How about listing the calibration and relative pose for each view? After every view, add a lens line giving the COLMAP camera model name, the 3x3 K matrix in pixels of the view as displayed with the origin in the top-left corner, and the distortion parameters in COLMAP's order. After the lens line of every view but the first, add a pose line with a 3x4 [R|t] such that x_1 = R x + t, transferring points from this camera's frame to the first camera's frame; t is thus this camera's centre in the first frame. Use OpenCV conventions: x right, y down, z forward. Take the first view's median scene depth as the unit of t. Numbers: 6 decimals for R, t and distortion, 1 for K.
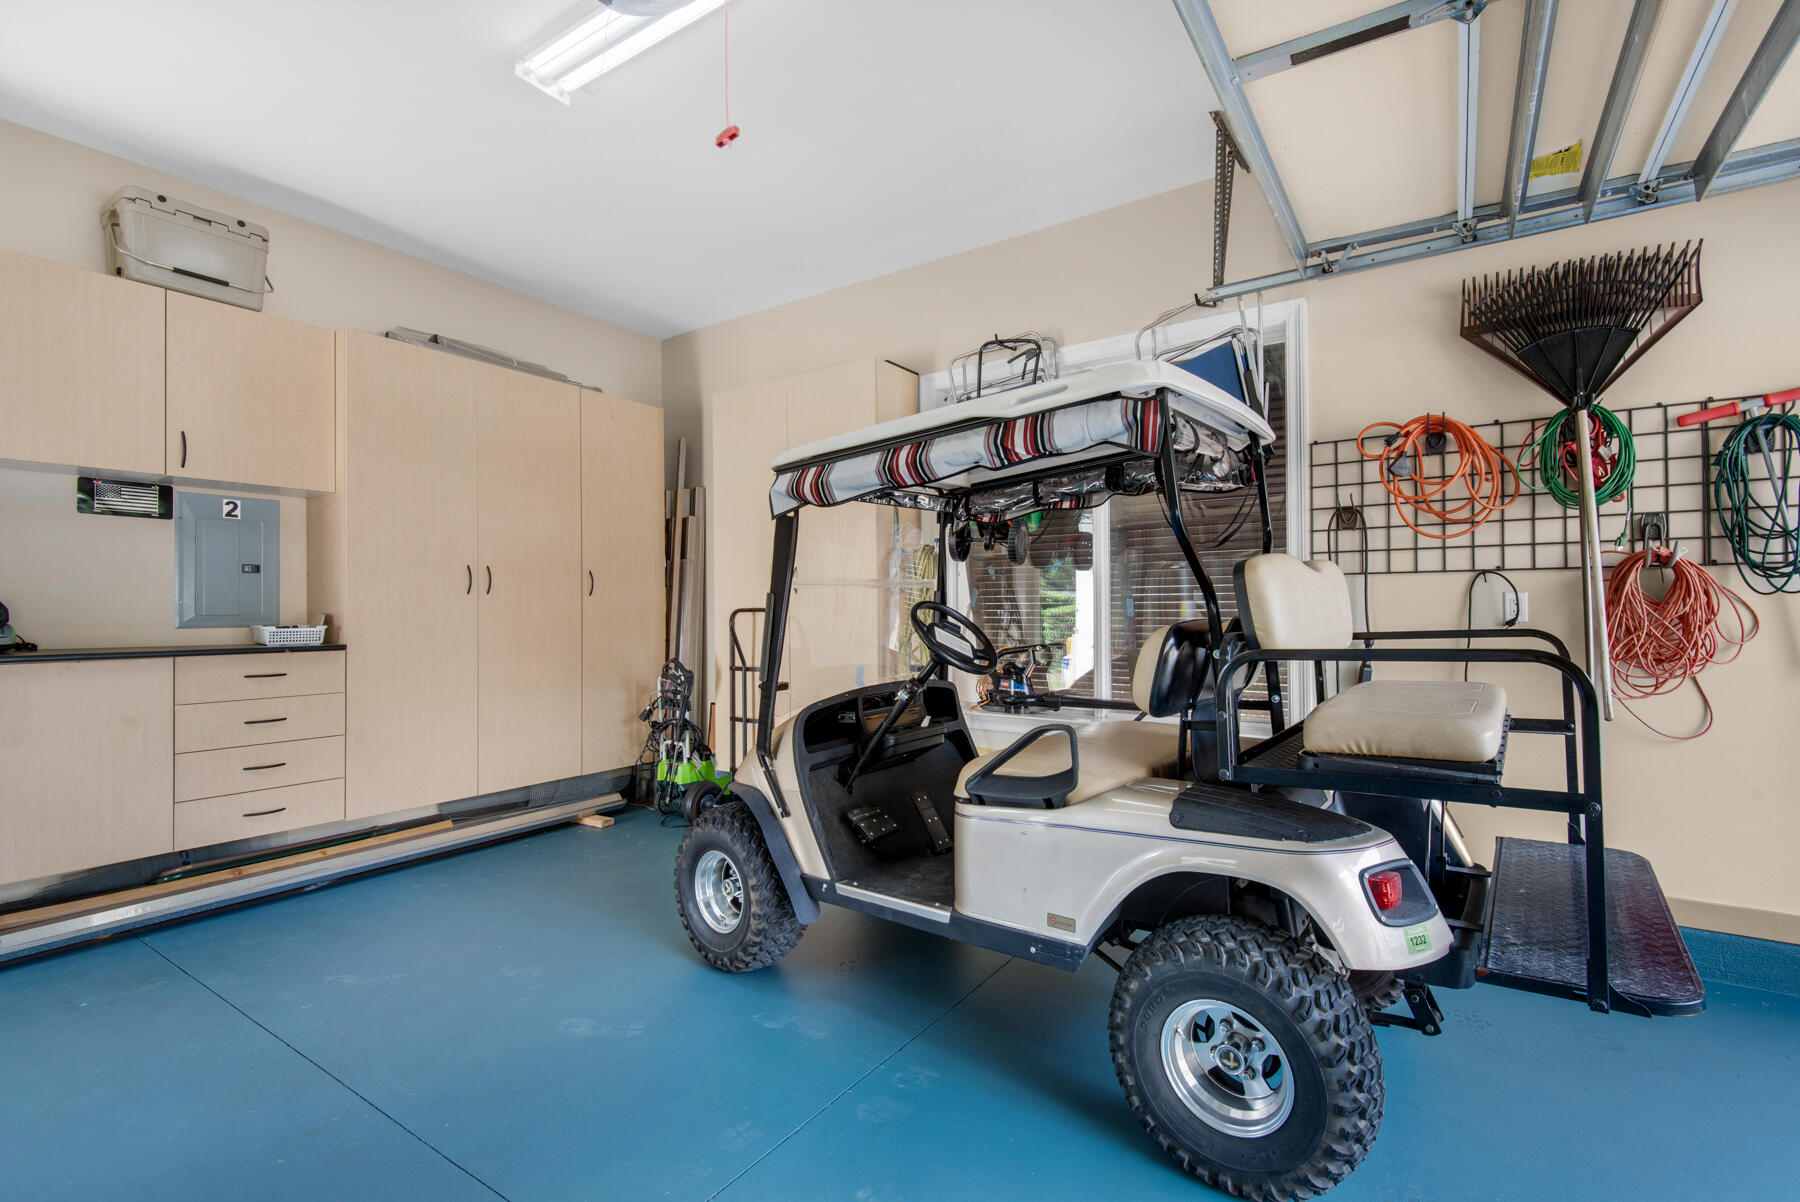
lens RADIAL K [[822.0, 0, 896.5], [0, 822.0, 605.9], [0, 0, 1]] dist [0.018757, -0.000097]
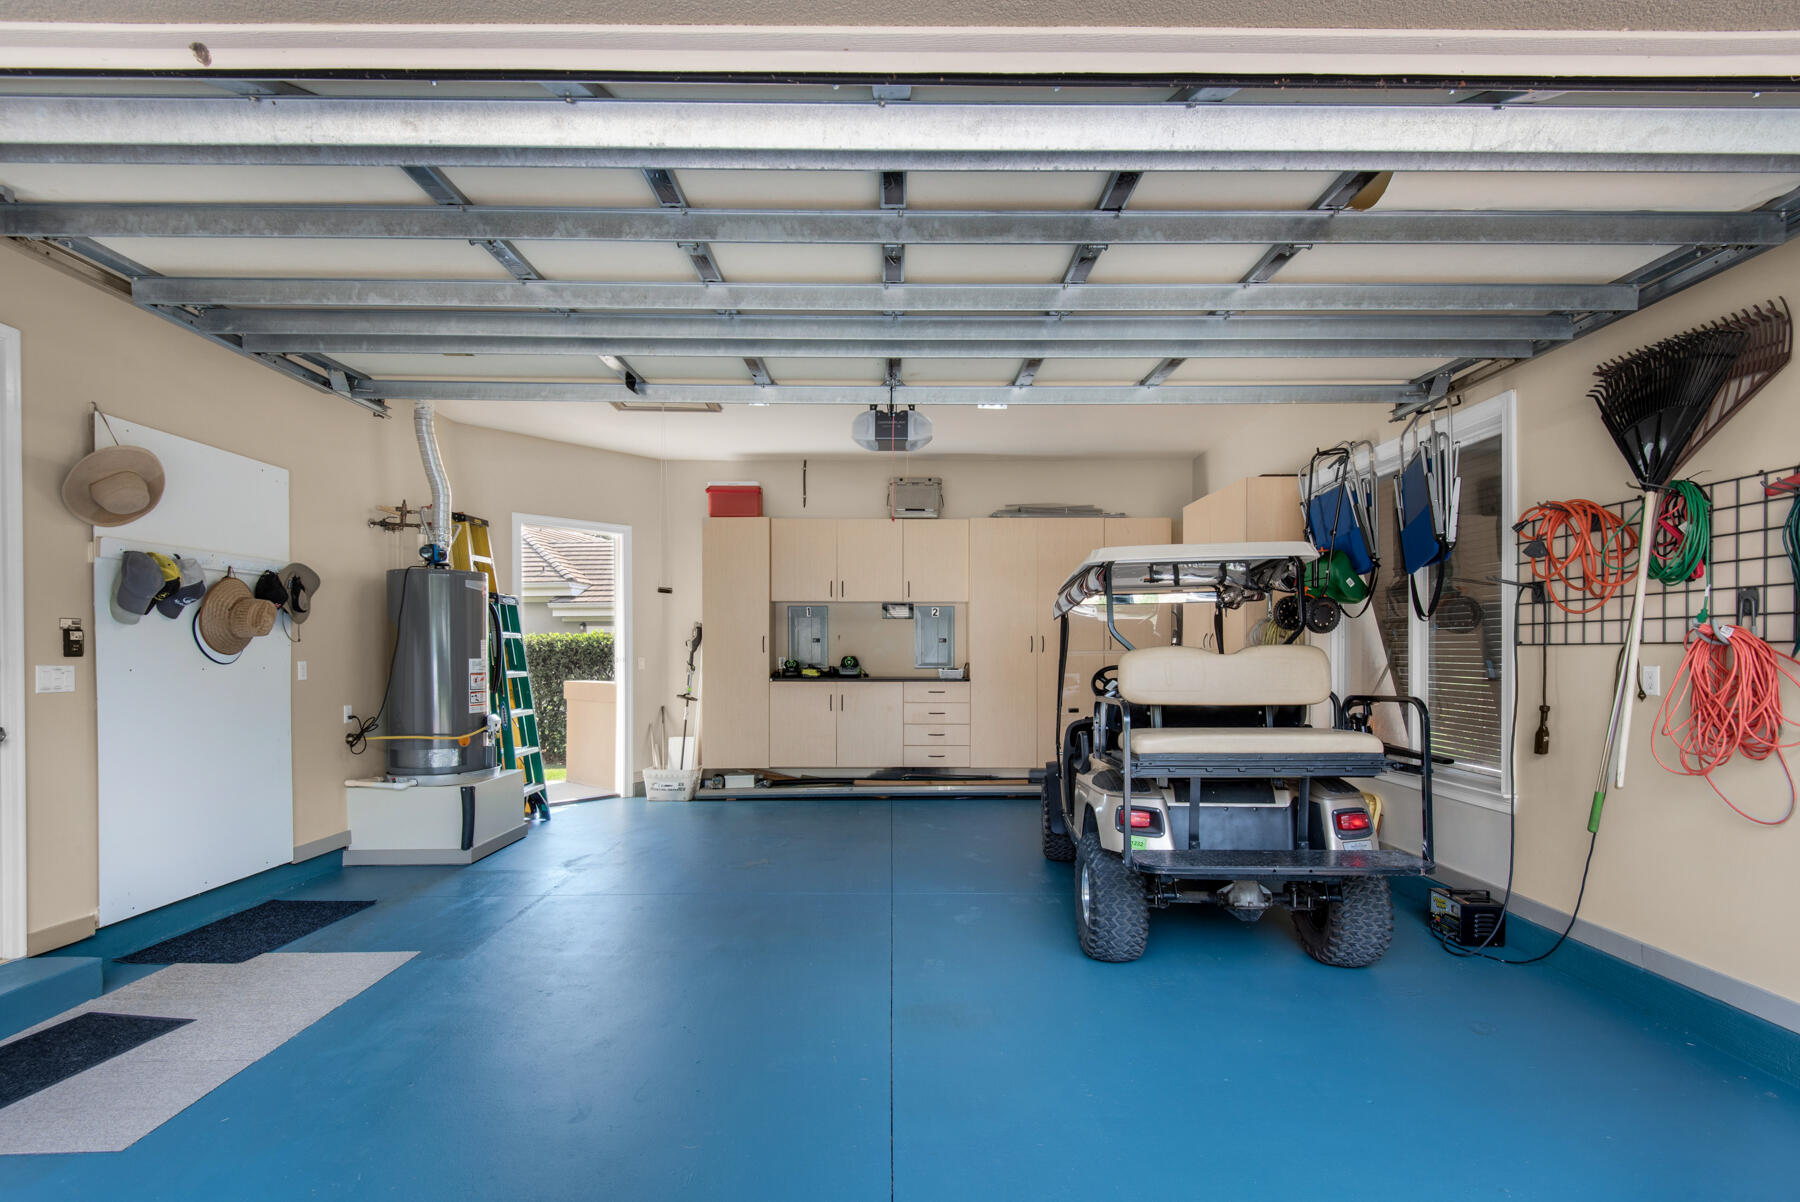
lens RADIAL K [[831.8, 0, 899.8], [0, 831.8, 657.4], [0, 0, 1]] dist [0.000239, -0.000103]
pose [[0.567815, 0.013045, -0.823053, 1.034647], [-0.000676, 0.999881, 0.015382, -0.041060], [0.823156, -0.008178, 0.567757, -0.306893]]
